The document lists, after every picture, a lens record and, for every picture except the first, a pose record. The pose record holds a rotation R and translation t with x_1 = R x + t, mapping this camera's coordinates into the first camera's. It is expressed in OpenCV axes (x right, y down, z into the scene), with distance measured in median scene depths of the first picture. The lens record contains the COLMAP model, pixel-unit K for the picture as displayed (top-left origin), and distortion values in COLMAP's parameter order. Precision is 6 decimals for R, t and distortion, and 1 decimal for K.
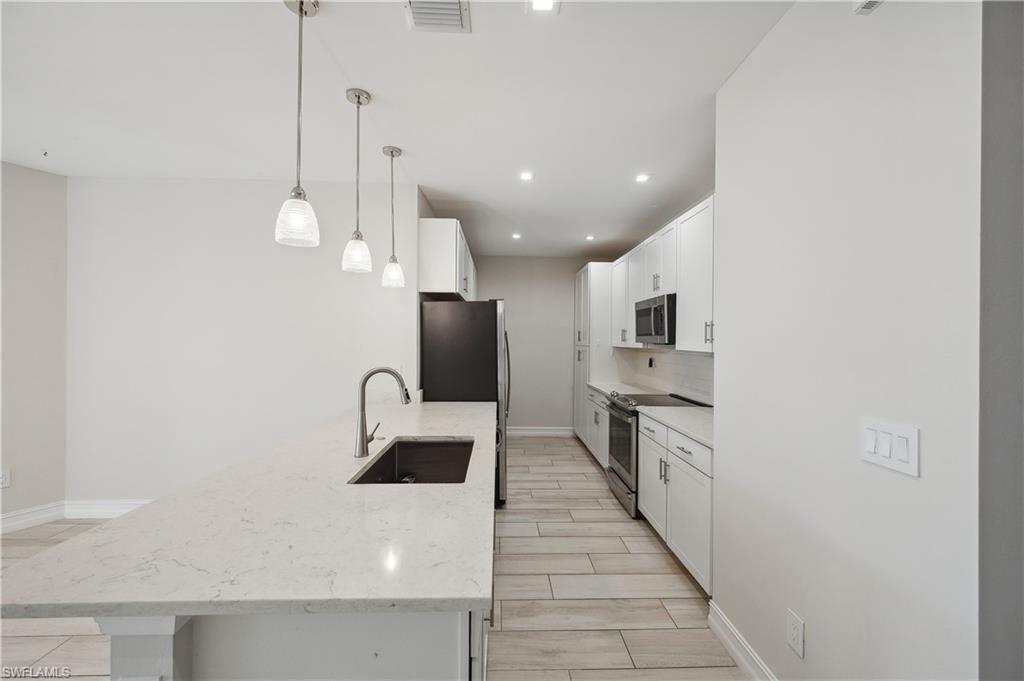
lens RADIAL K [[415.4, 0, 511.6], [0, 415.4, 340.1], [0, 0, 1]] dist [-0.004520, -0.000880]
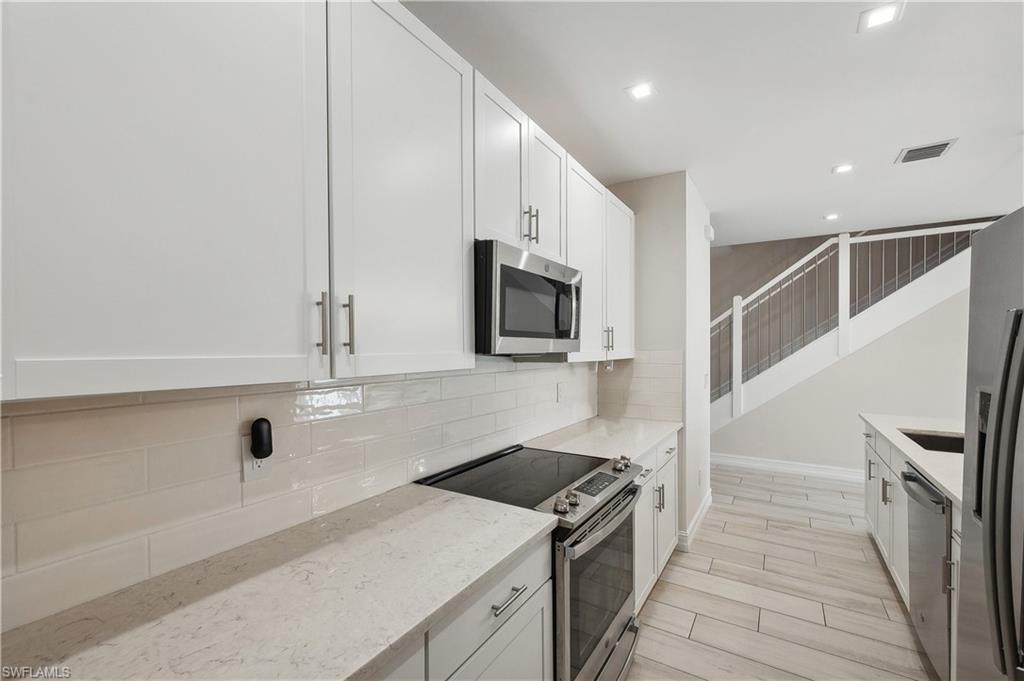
lens RADIAL K [[415.4, 0, 515.4], [0, 415.4, 346.8], [0, 0, 1]] dist [-0.004520, -0.000880]
pose [[-0.820365, 0.007316, 0.571793, 0.097477], [0.005251, 0.999972, -0.005261, -0.000005], [-0.571816, -0.001314, -0.820381, 1.678270]]
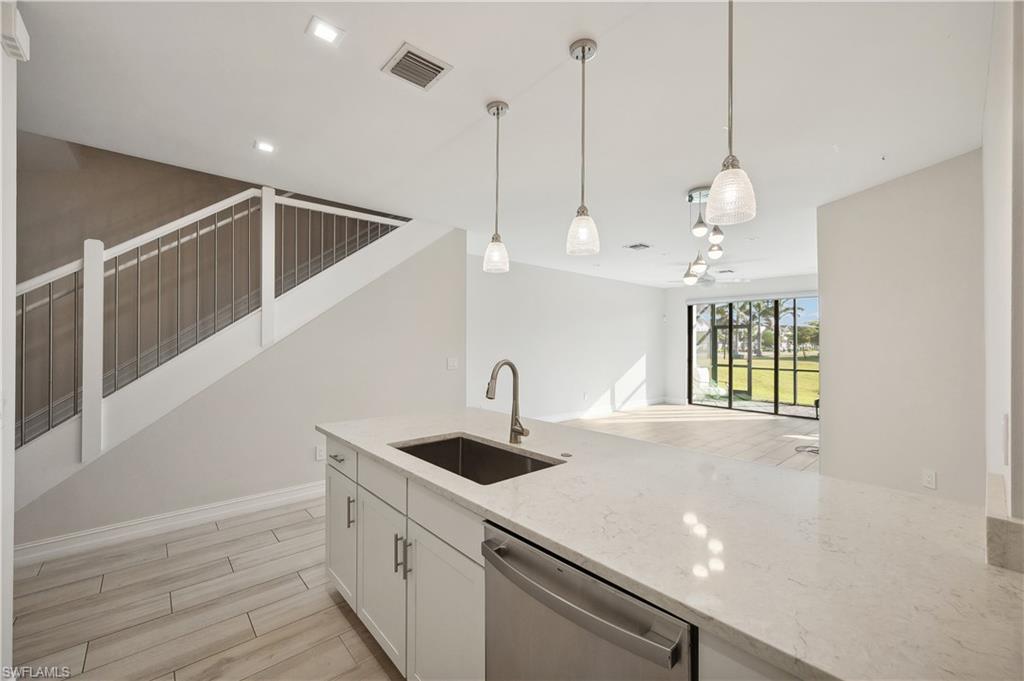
lens RADIAL K [[415.4, 0, 518.2], [0, 415.4, 340.9], [0, 0, 1]] dist [-0.004520, -0.000880]
pose [[-0.770907, 0.003018, -0.636940, 0.176478], [0.005878, 0.999980, -0.002376, 0.024299], [0.636920, -0.005576, -0.770909, 1.098009]]
